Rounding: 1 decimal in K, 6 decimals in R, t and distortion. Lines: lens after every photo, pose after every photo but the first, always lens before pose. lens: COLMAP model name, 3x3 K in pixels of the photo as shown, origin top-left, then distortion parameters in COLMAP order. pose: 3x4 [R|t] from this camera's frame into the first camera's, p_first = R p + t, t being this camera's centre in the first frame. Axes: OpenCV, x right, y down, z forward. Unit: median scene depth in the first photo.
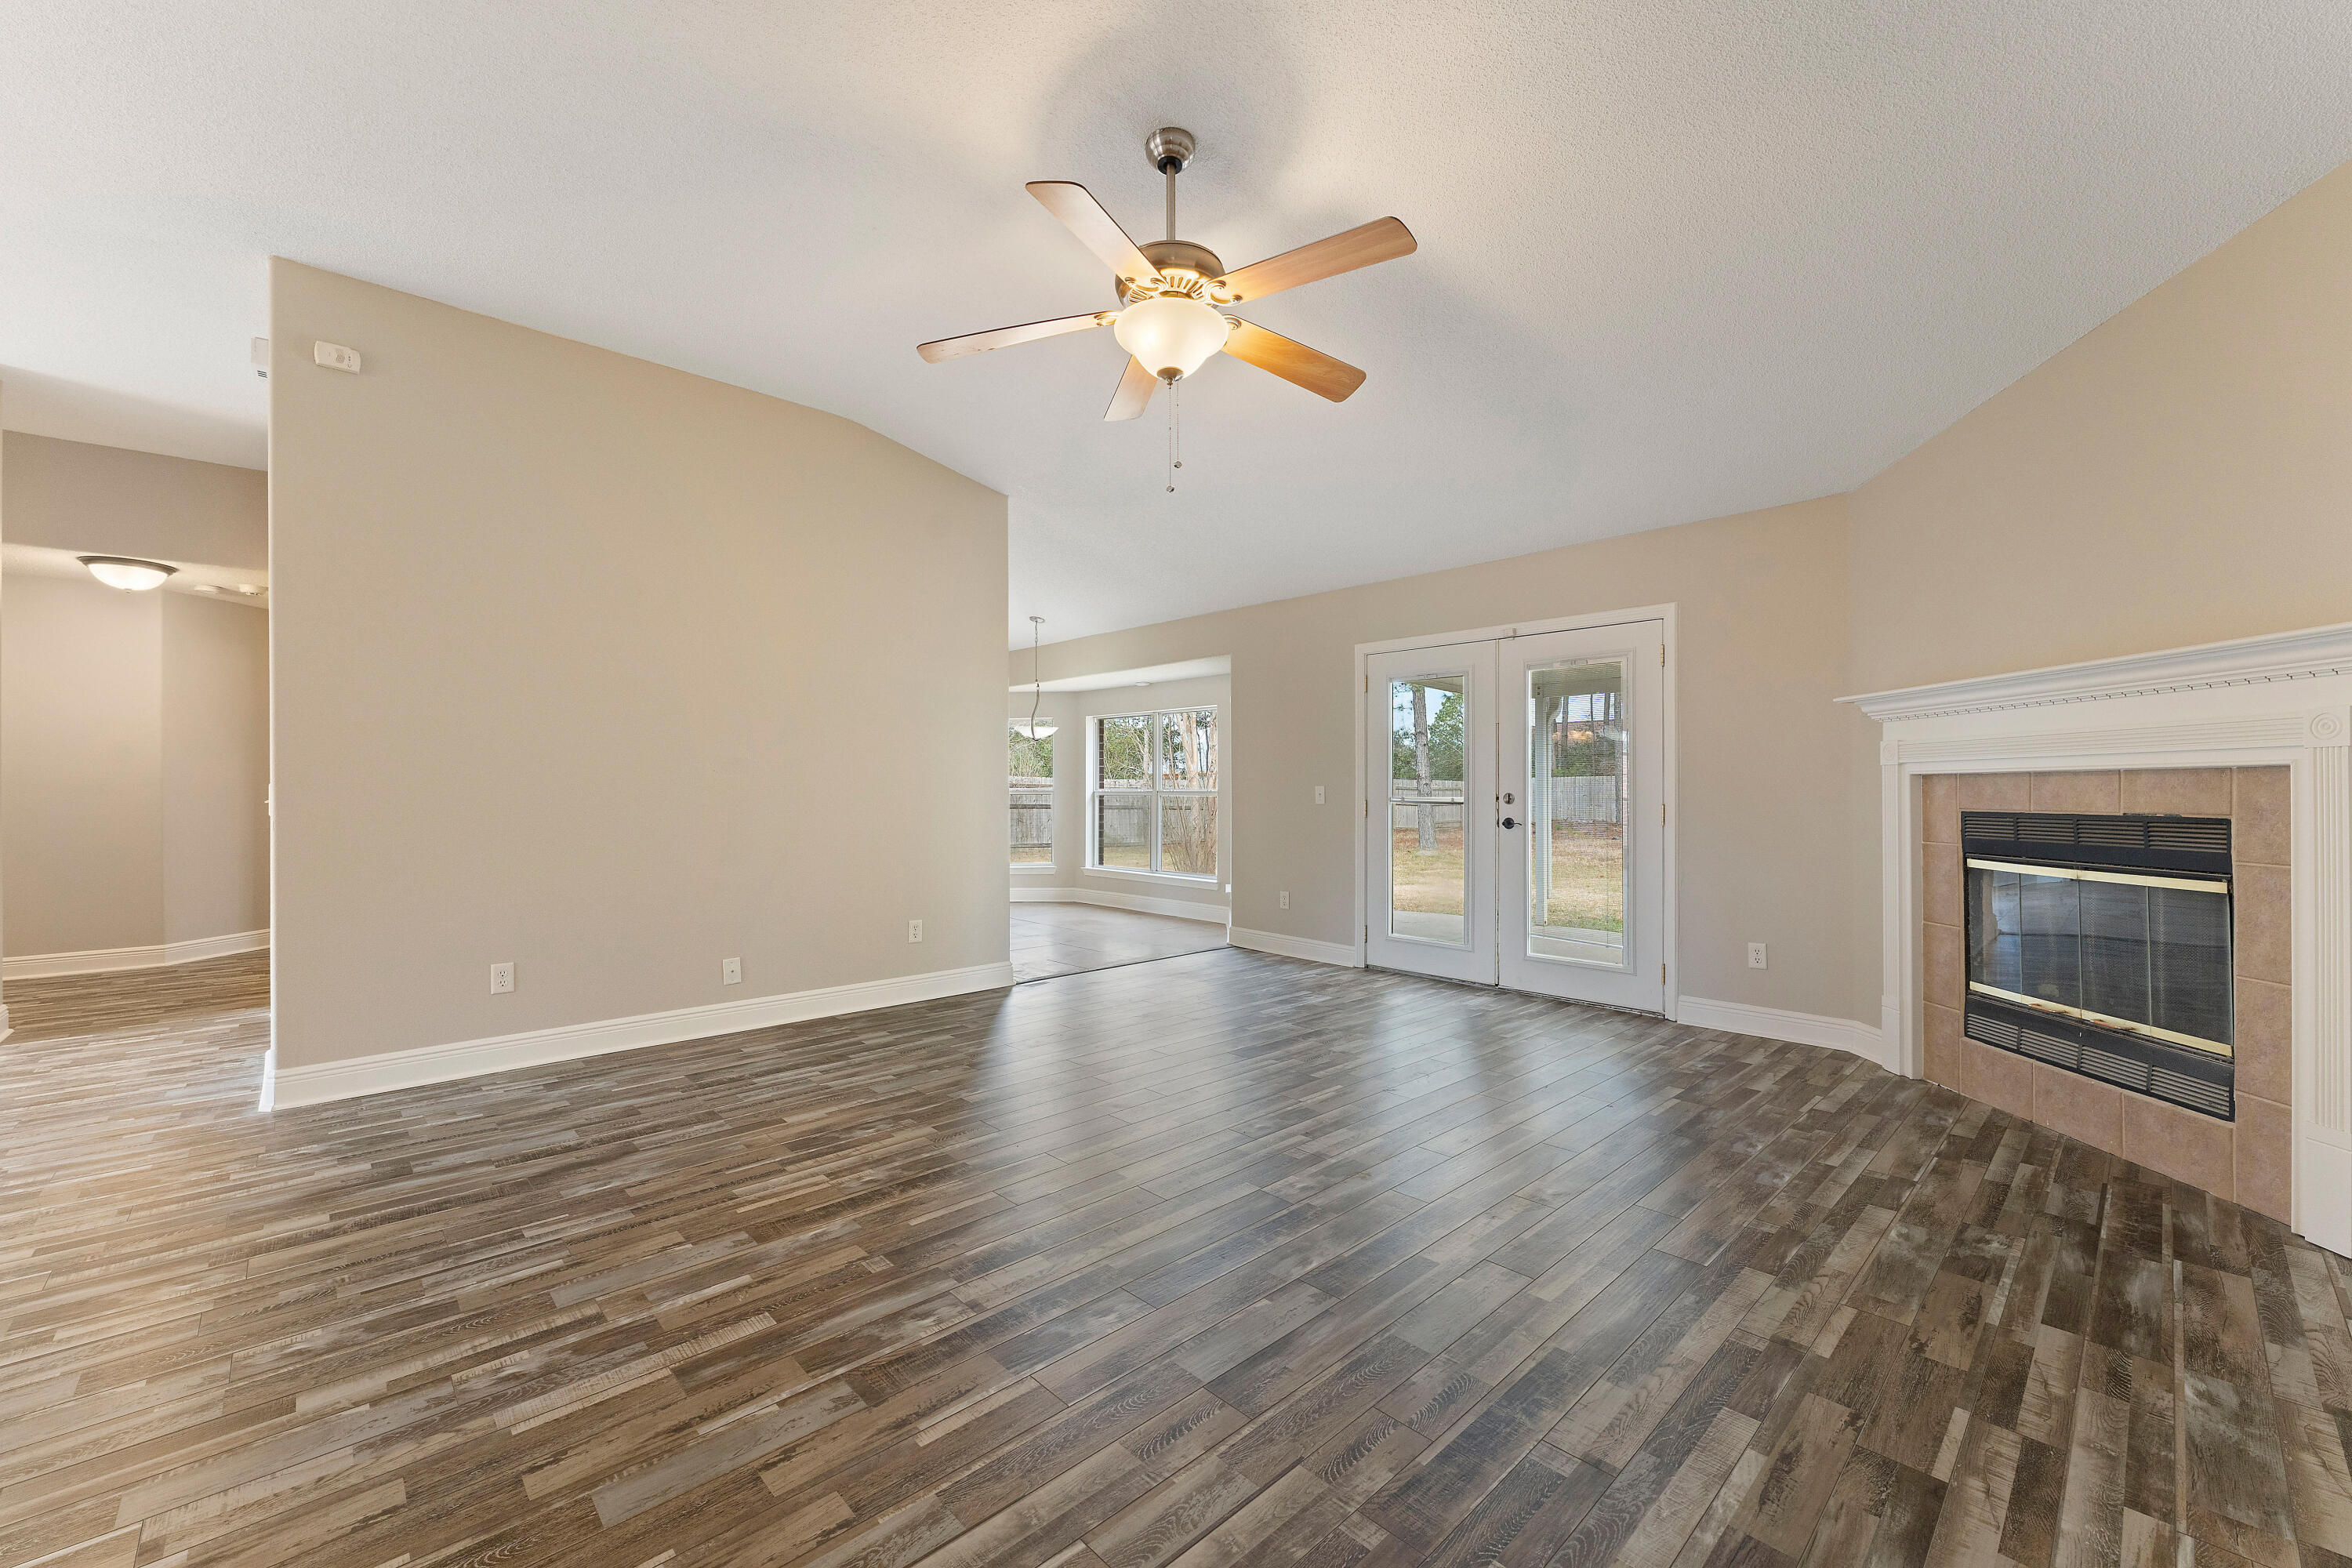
lens RADIAL K [[944.6, 0, 1189.6], [0, 944.6, 783.5], [0, 0, 1]] dist [-0.008051, 0.000026]
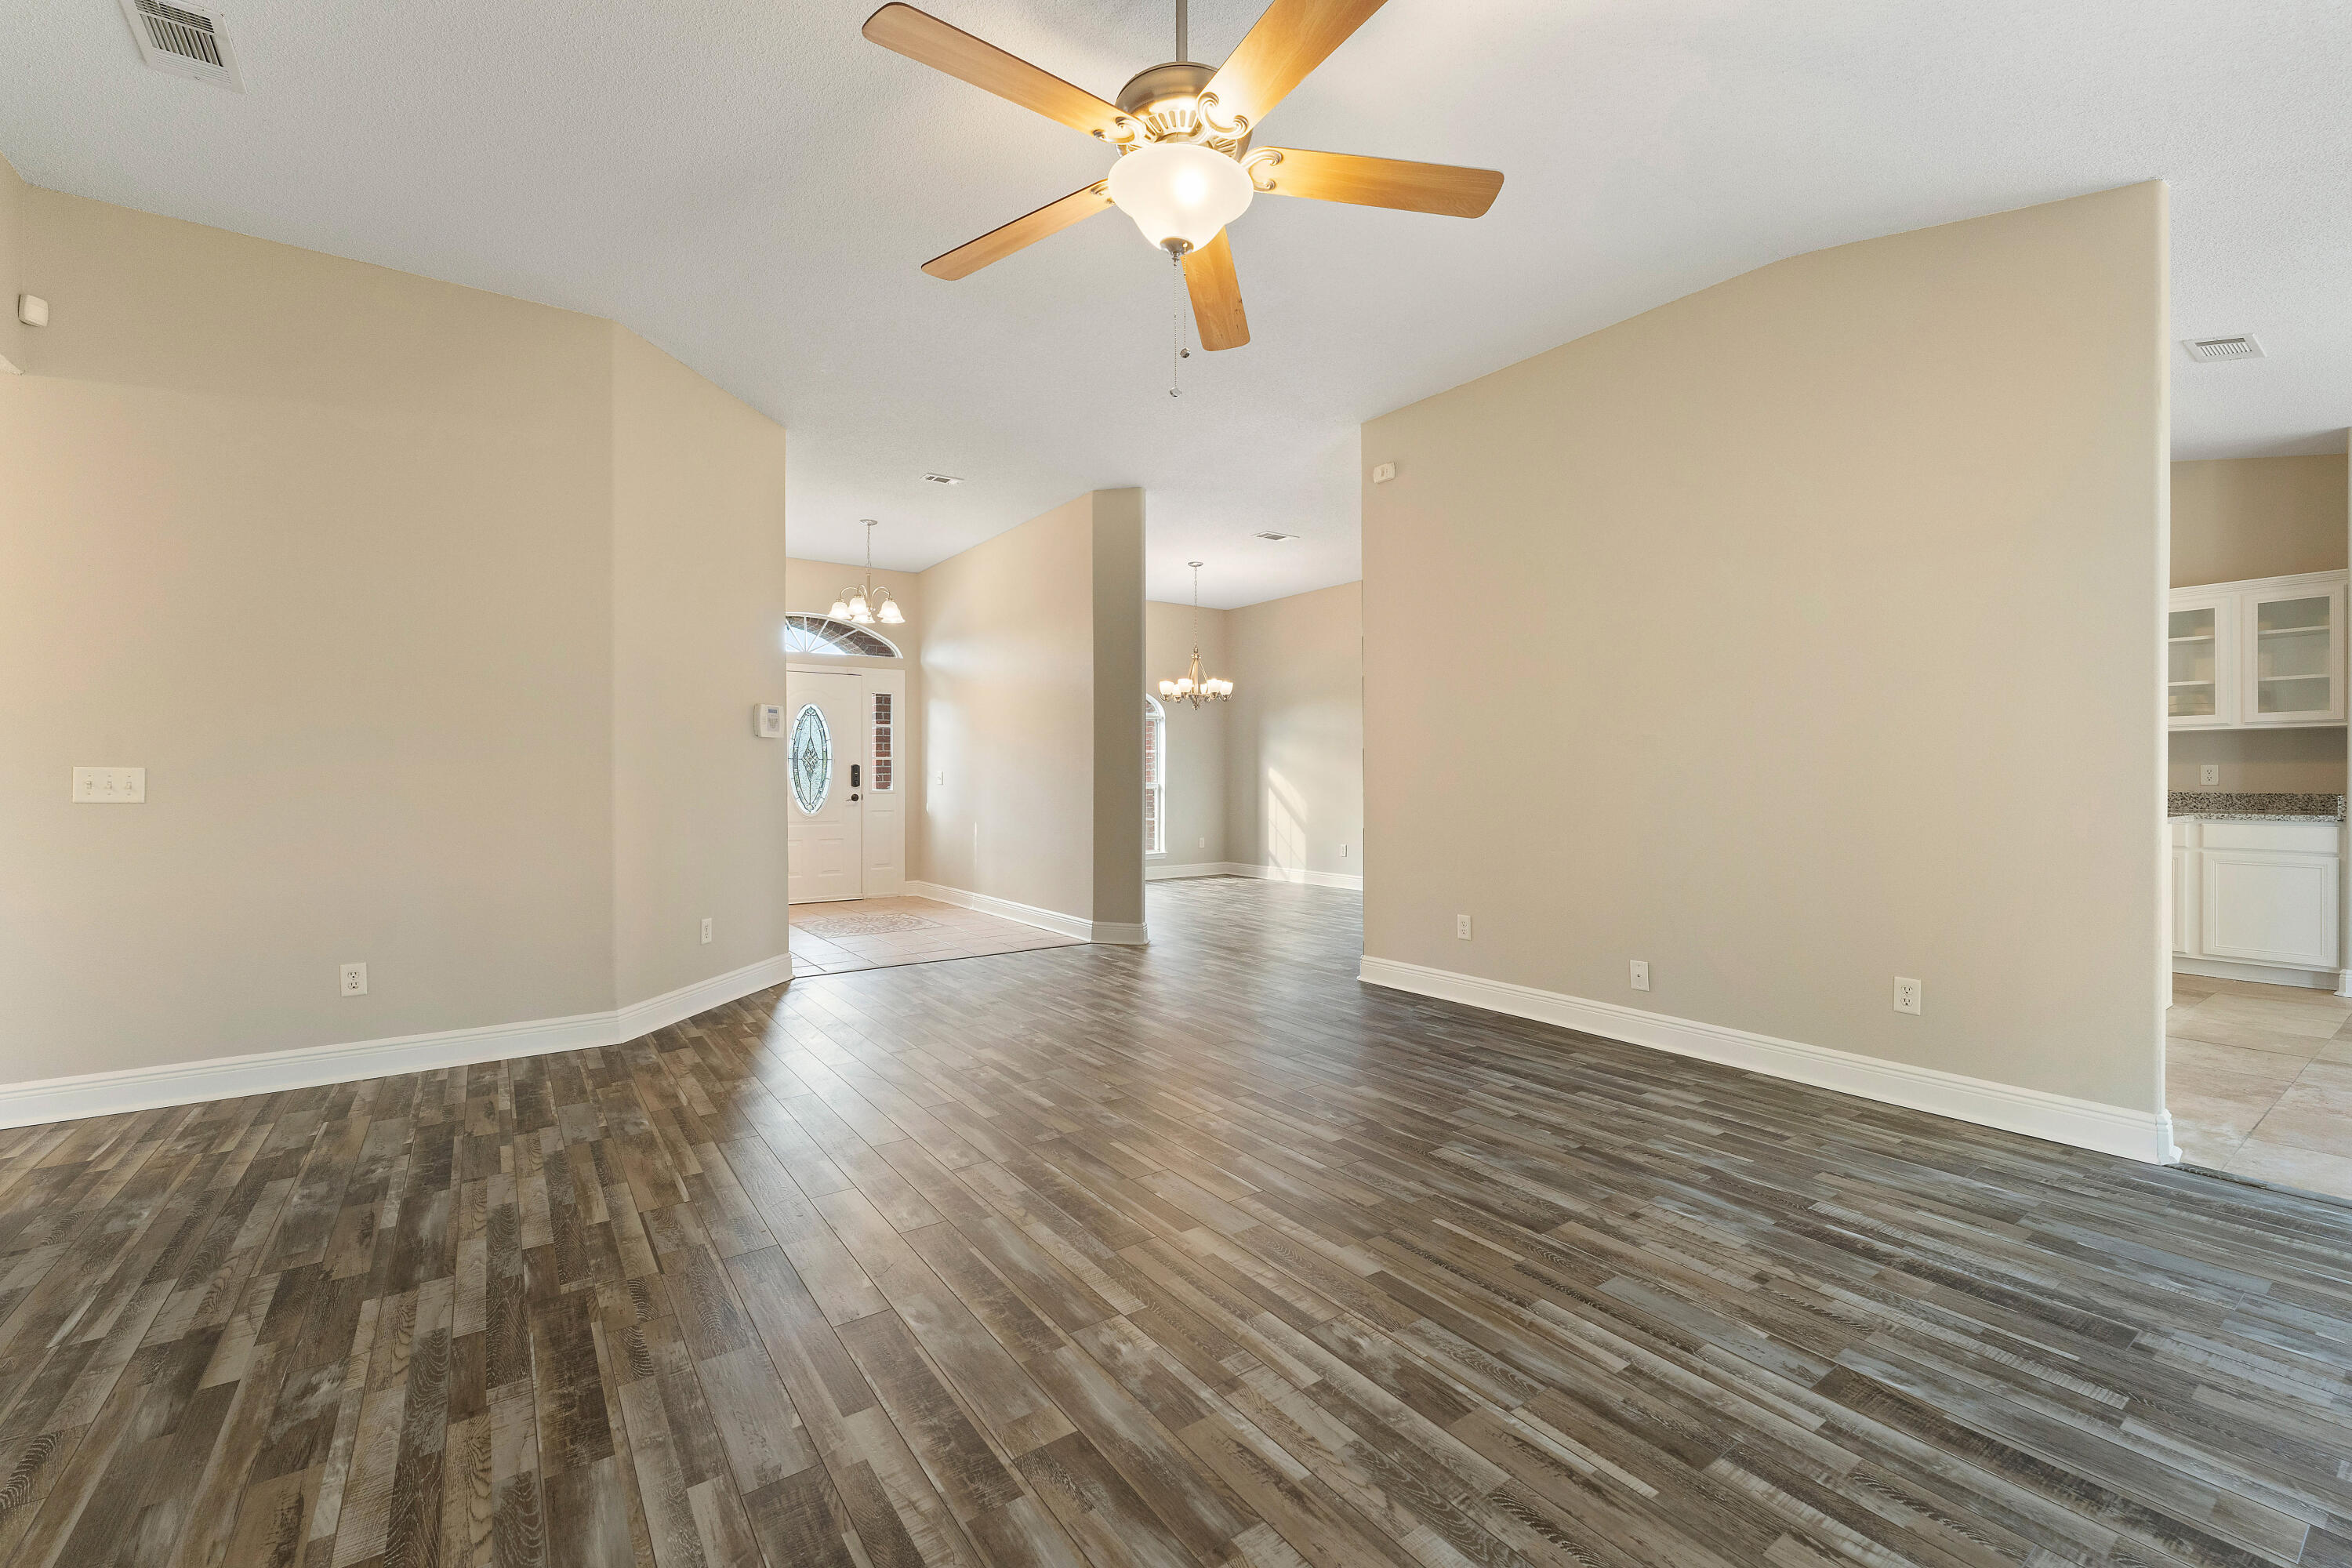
lens RADIAL K [[986.2, 0, 1171.3], [0, 986.2, 785.3], [0, 0, 1]] dist [-0.004838, 0.000203]
pose [[-0.157234, 0.012764, -0.987479, 0.720690], [0.008291, 0.999898, 0.011604, 0.005244], [0.987527, -0.006363, -0.157324, 1.012263]]
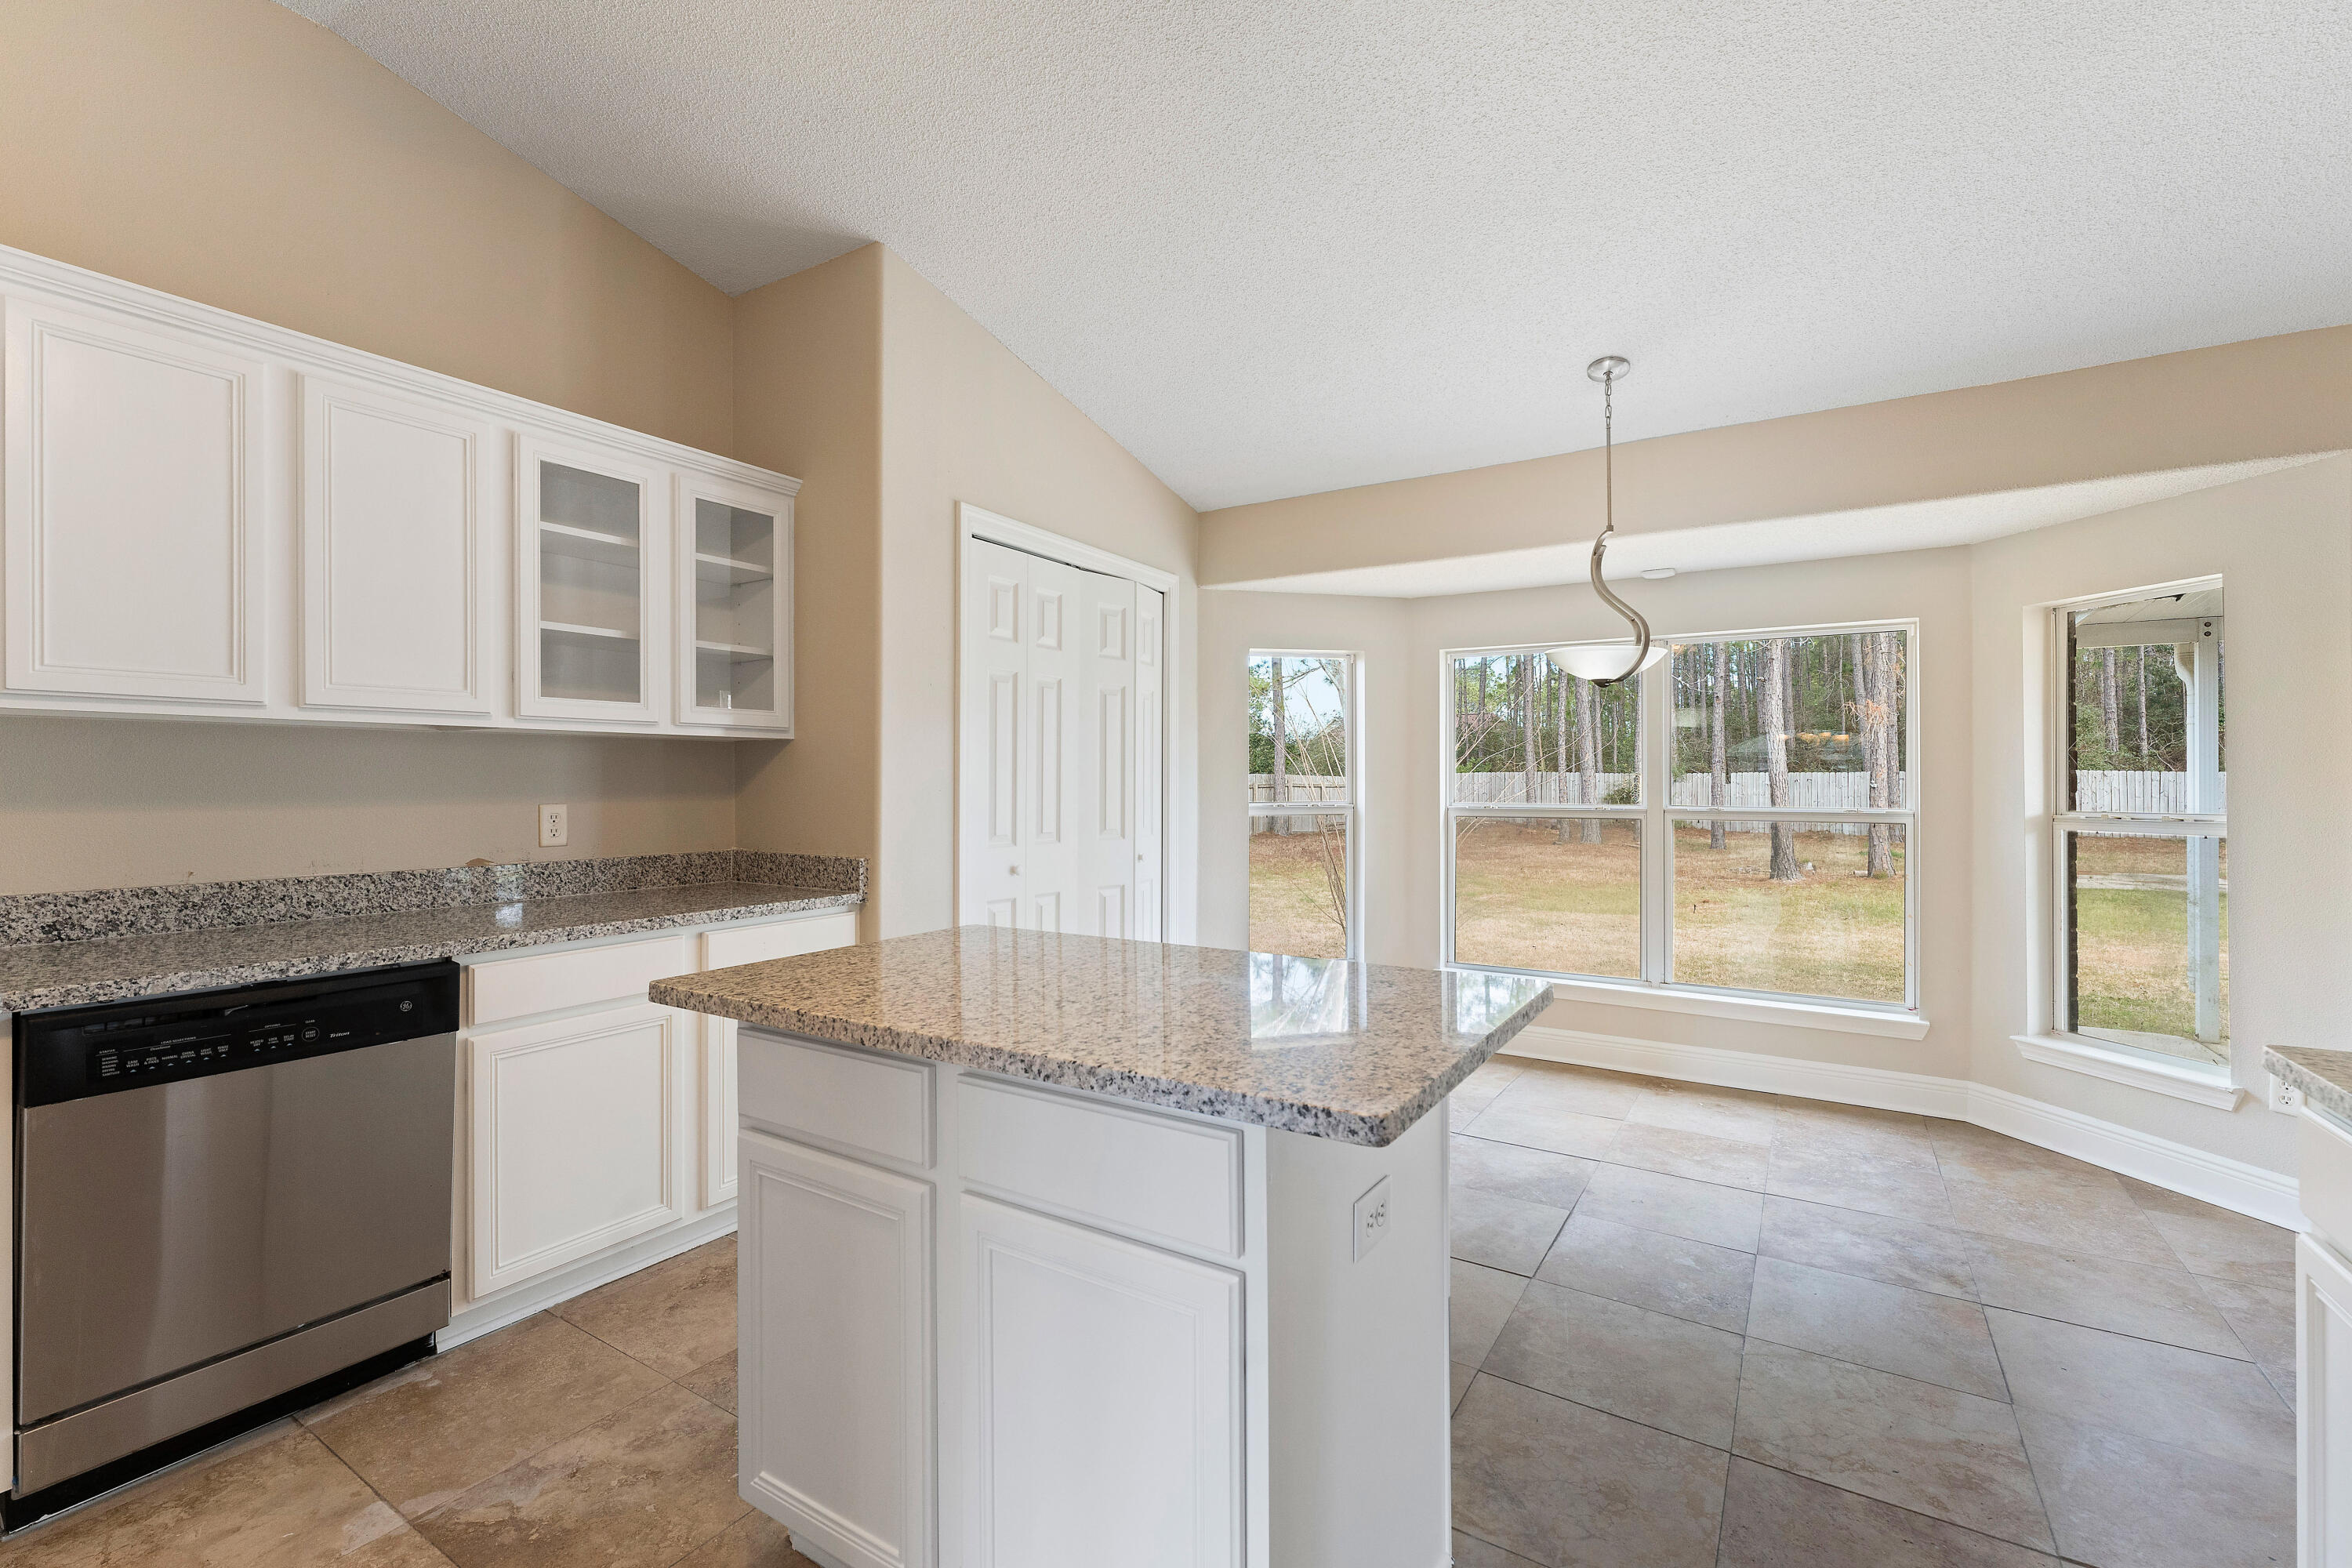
lens RADIAL K [[986.2, 0, 1182.7], [0, 986.2, 779.0], [0, 0, 1]] dist [-0.004838, 0.000203]
pose [[0.968715, 0.001724, 0.248171, -1.089654], [-0.002489, 0.999993, 0.002769, -0.023042], [-0.248164, -0.003300, 0.968712, 1.639930]]
